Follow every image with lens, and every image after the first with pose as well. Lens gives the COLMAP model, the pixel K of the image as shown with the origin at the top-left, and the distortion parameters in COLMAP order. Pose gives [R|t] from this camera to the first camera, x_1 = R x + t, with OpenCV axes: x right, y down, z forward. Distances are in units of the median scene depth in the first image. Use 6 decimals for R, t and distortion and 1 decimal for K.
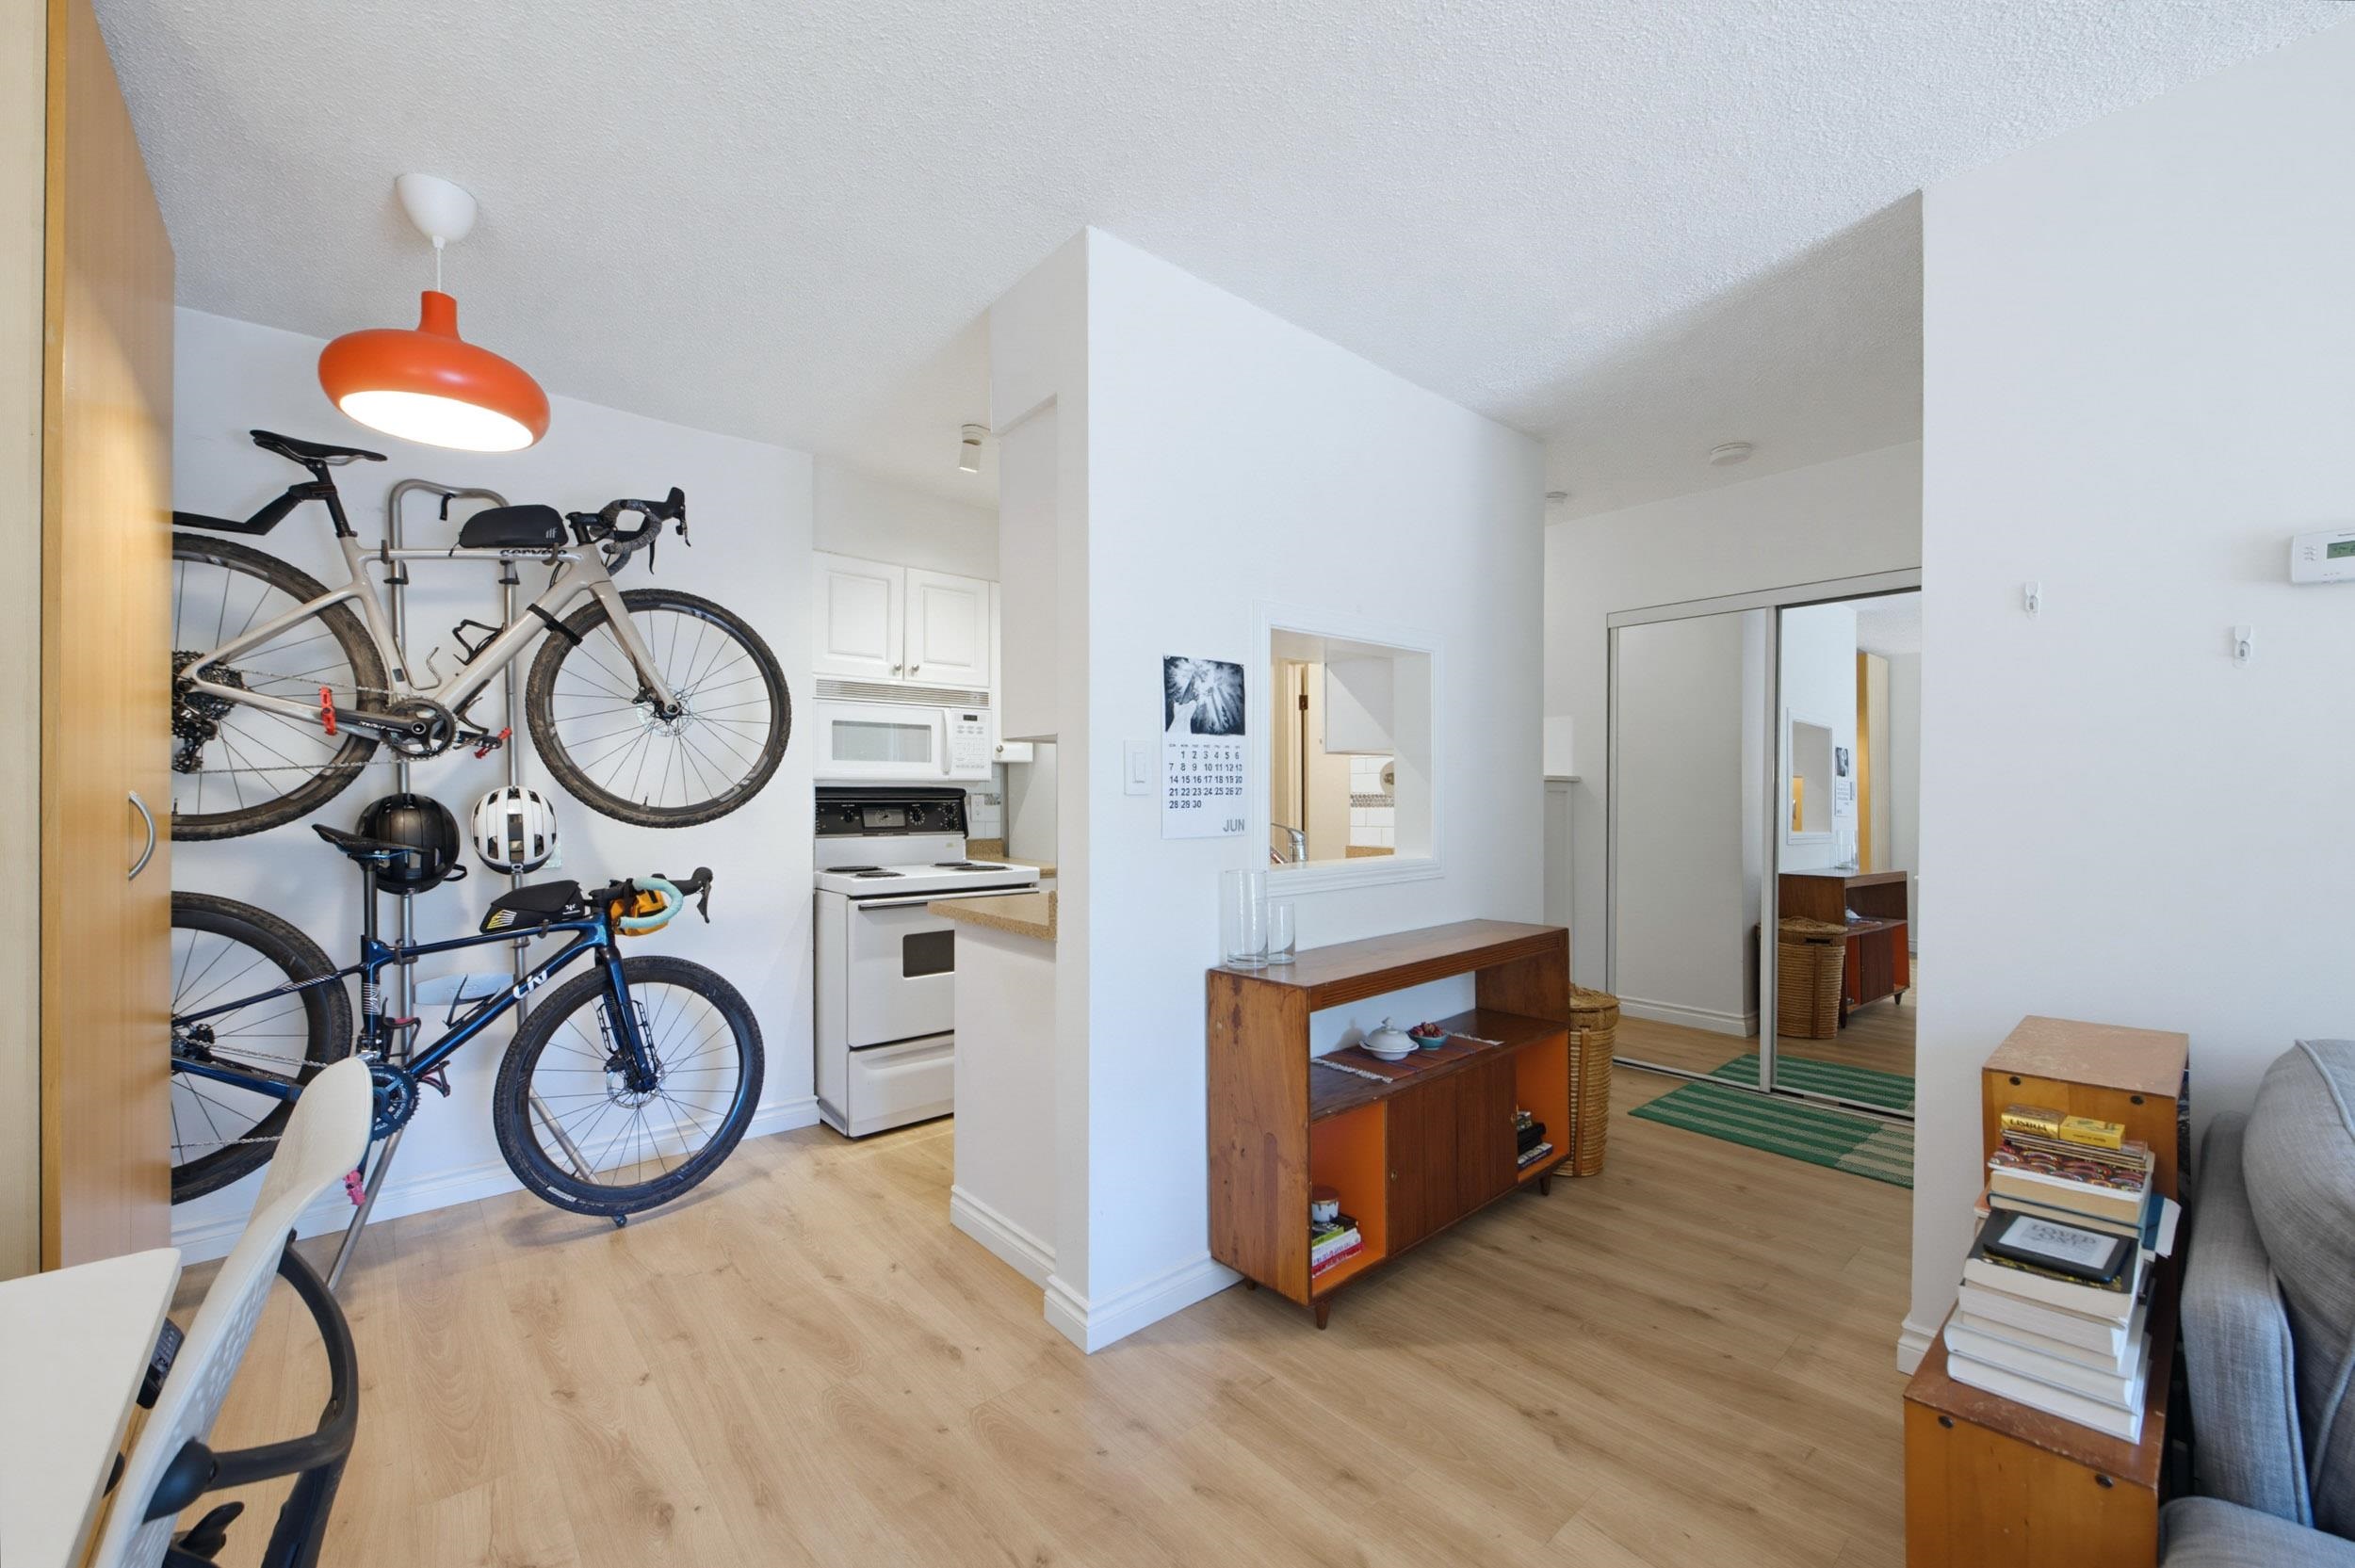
lens RADIAL K [[929.4, 0, 1175.9], [0, 929.4, 802.7], [0, 0, 1]] dist [-0.003492, -0.000664]
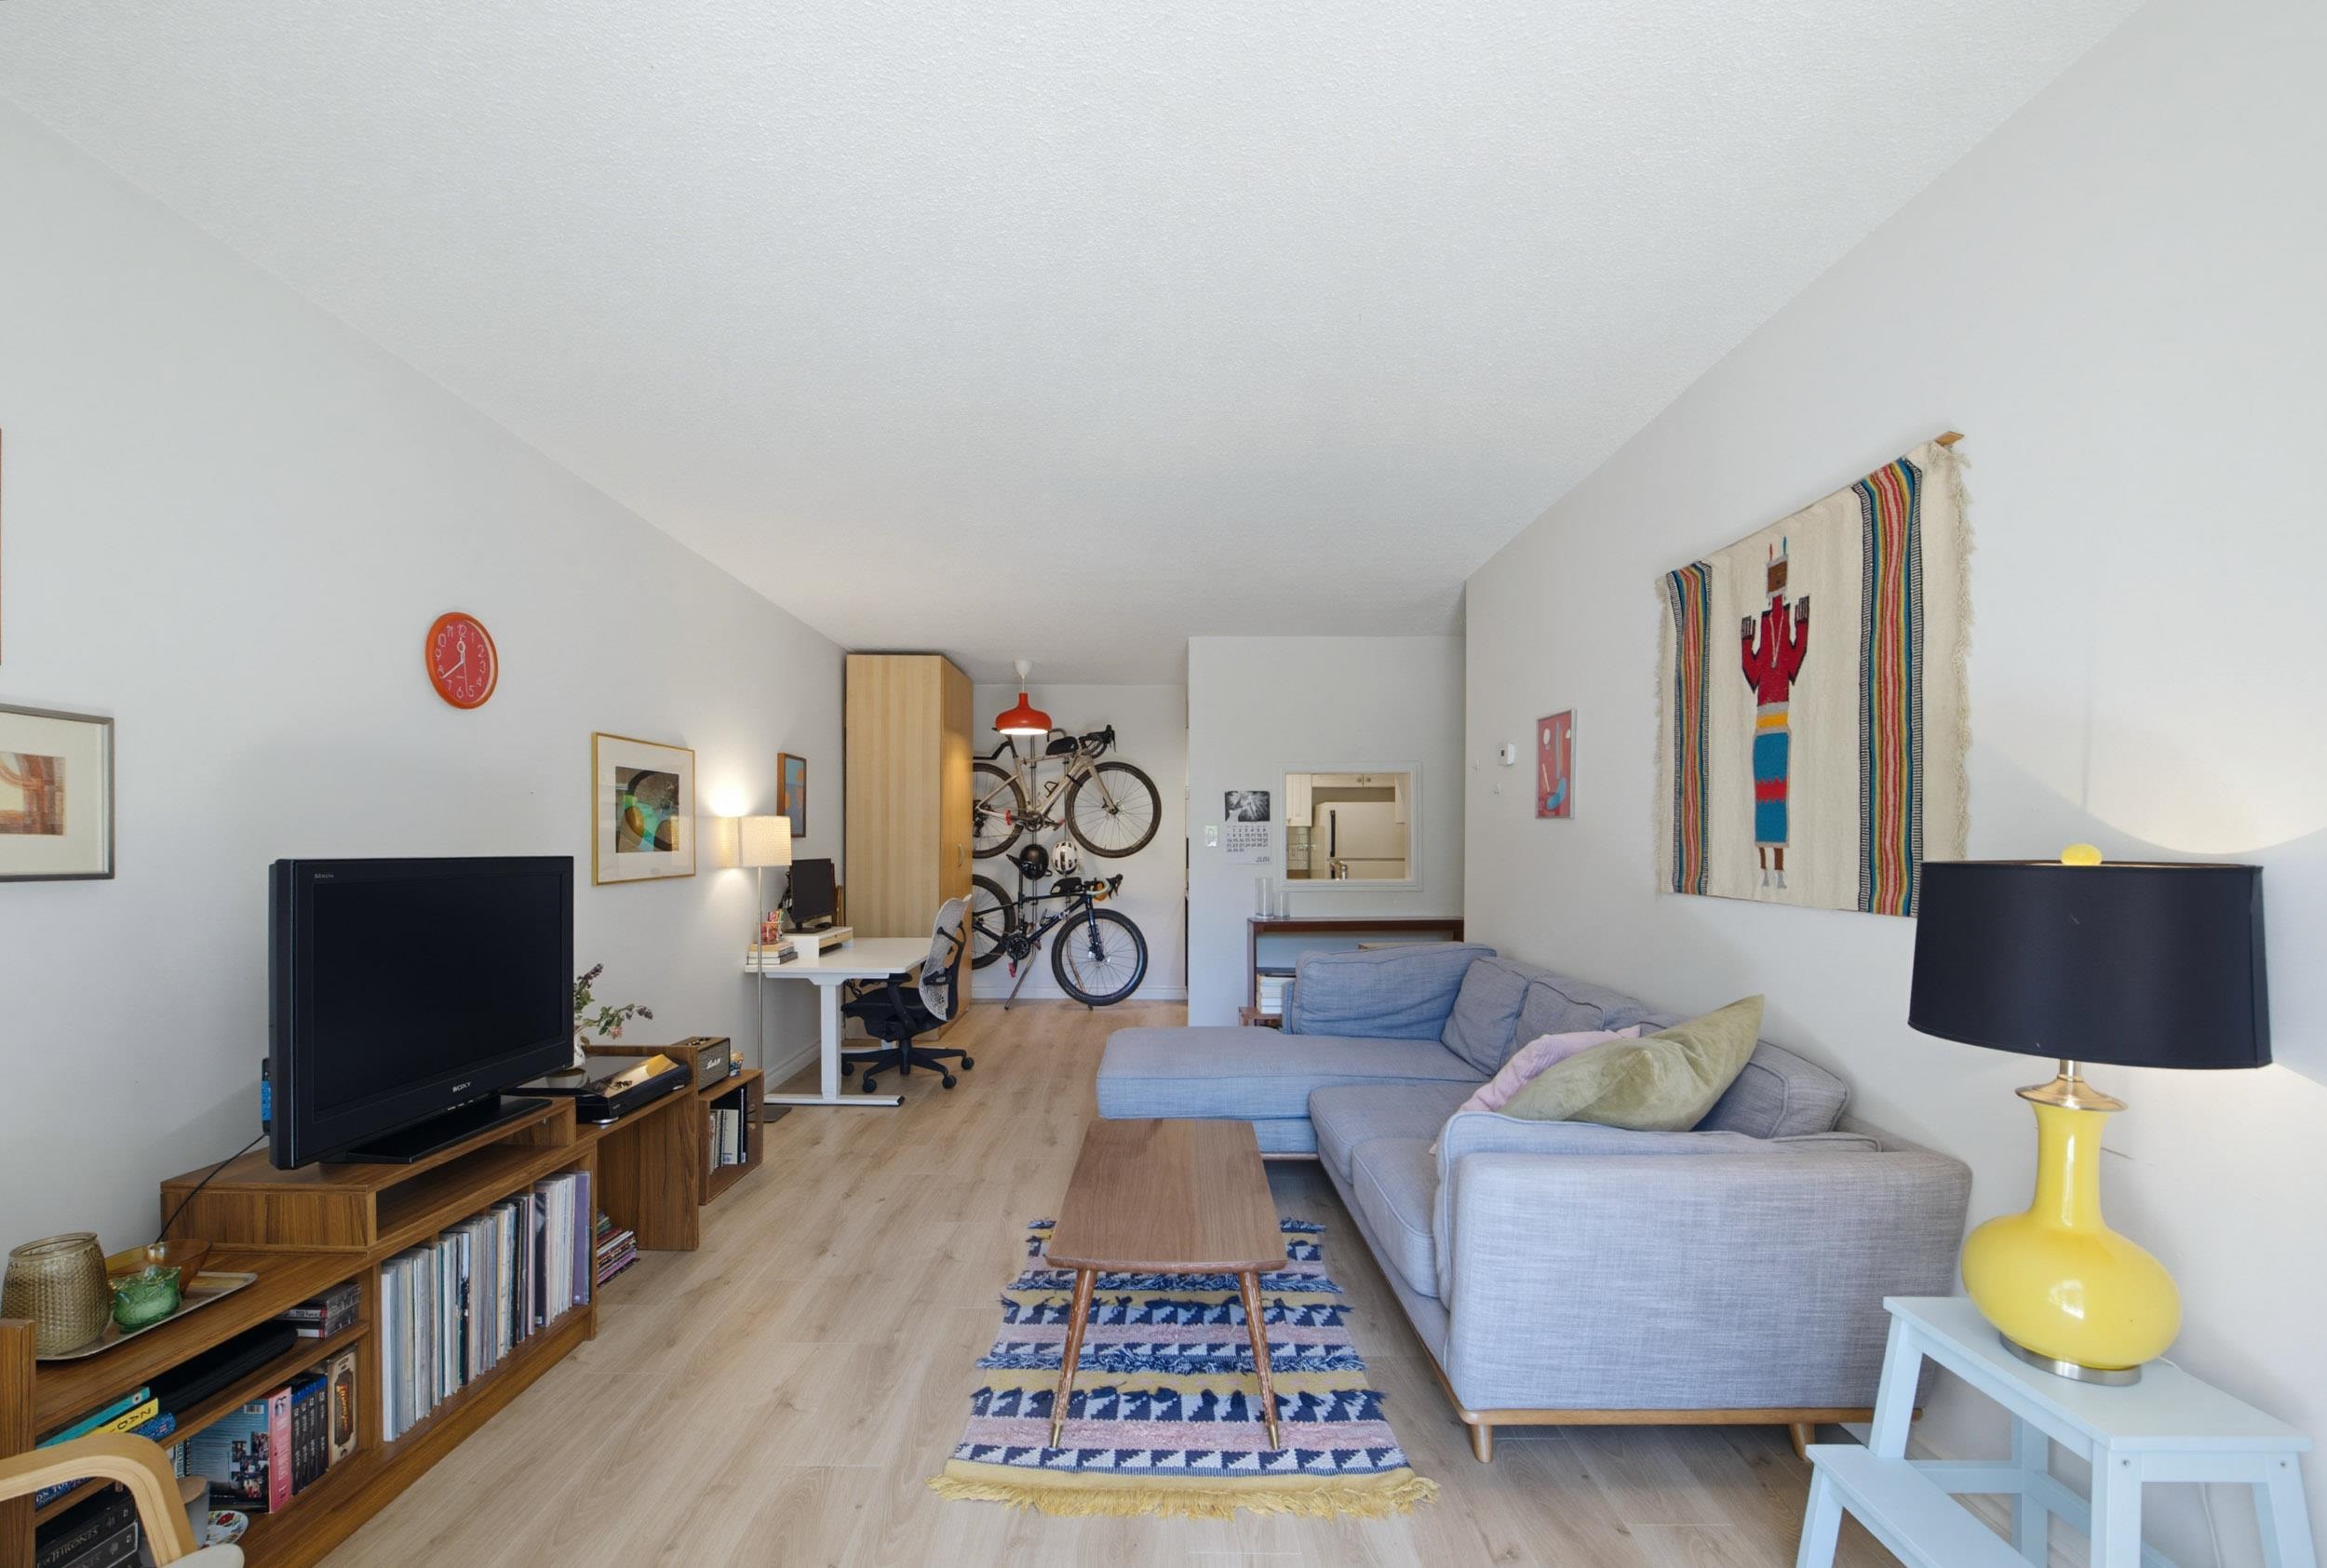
lens RADIAL K [[962.7, 0, 1144.2], [0, 962.7, 863.1], [0, 0, 1]] dist [-0.007489, -0.000451]
pose [[0.748503, 0.018629, -0.662870, 1.346498], [-0.008729, 0.999796, 0.018240, -0.007814], [0.663074, -0.007866, 0.748513, -0.954335]]
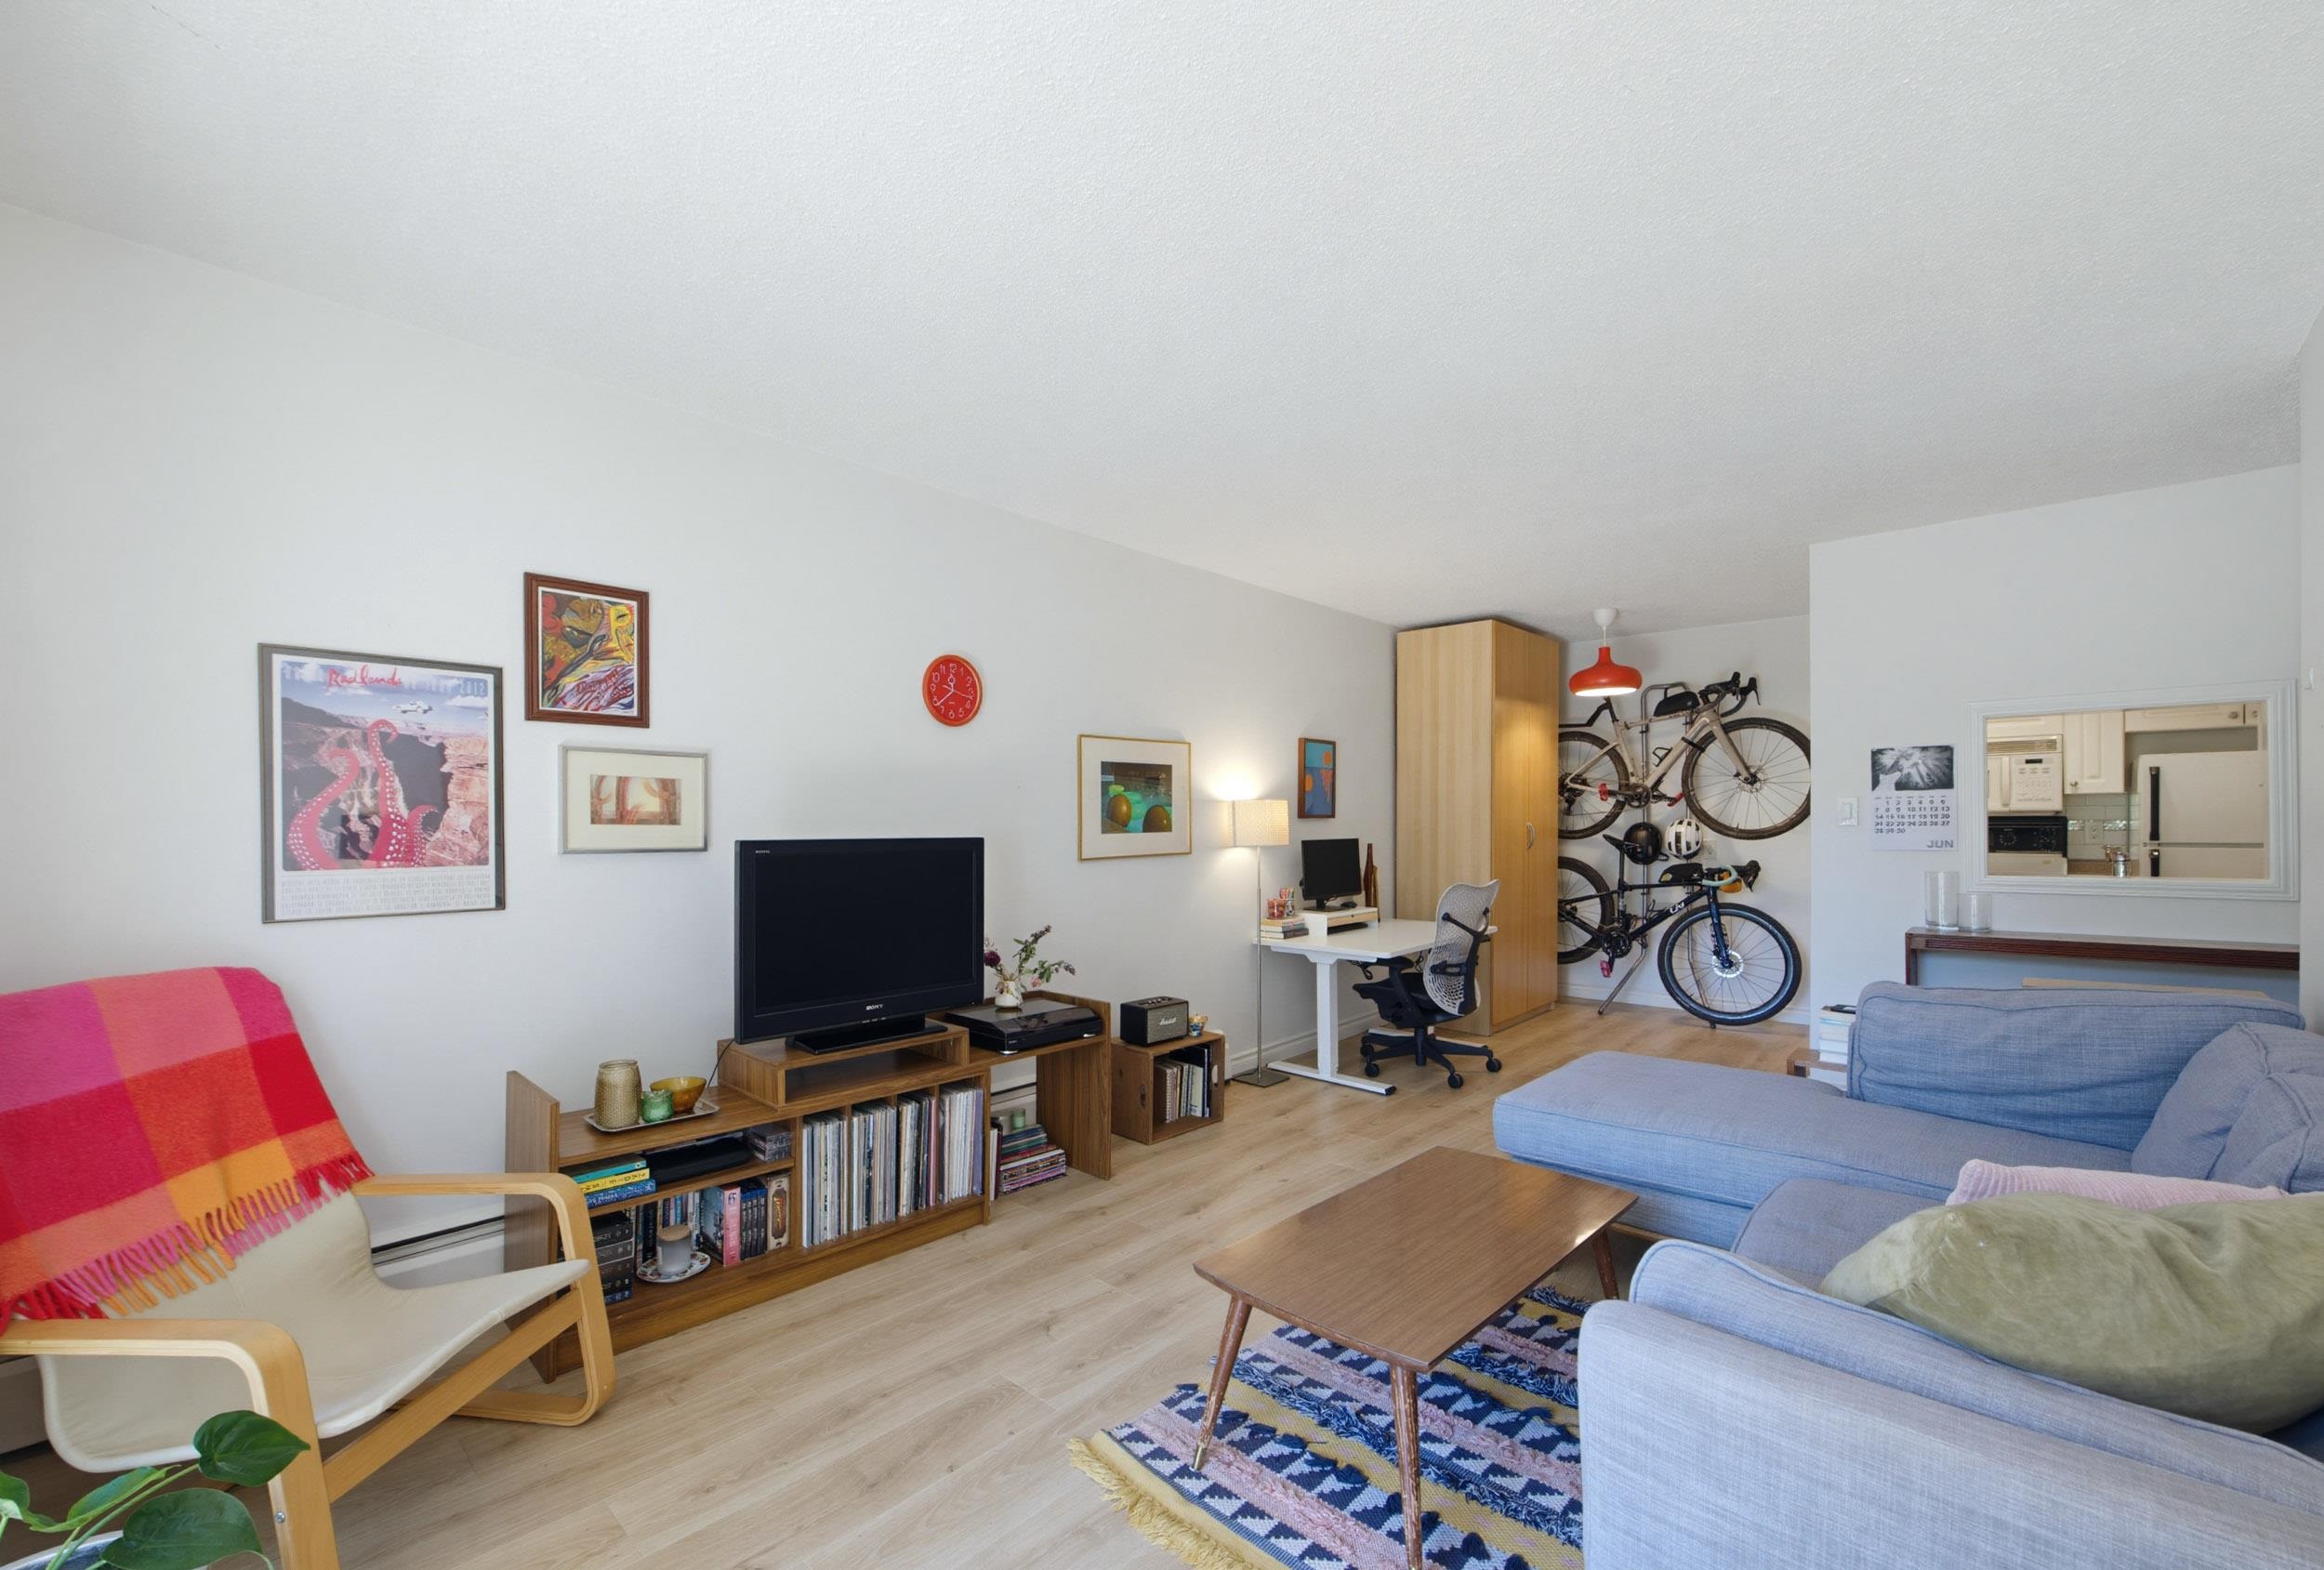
lens RADIAL K [[960.8, 0, 1112.4], [0, 960.8, 827.9], [0, 0, 1]] dist [0.001500, -0.000101]
pose [[0.081605, 0.009505, -0.996619, 1.507785], [-0.001598, 0.999954, 0.009406, -0.016662], [0.996664, 0.000825, 0.081616, -0.551314]]
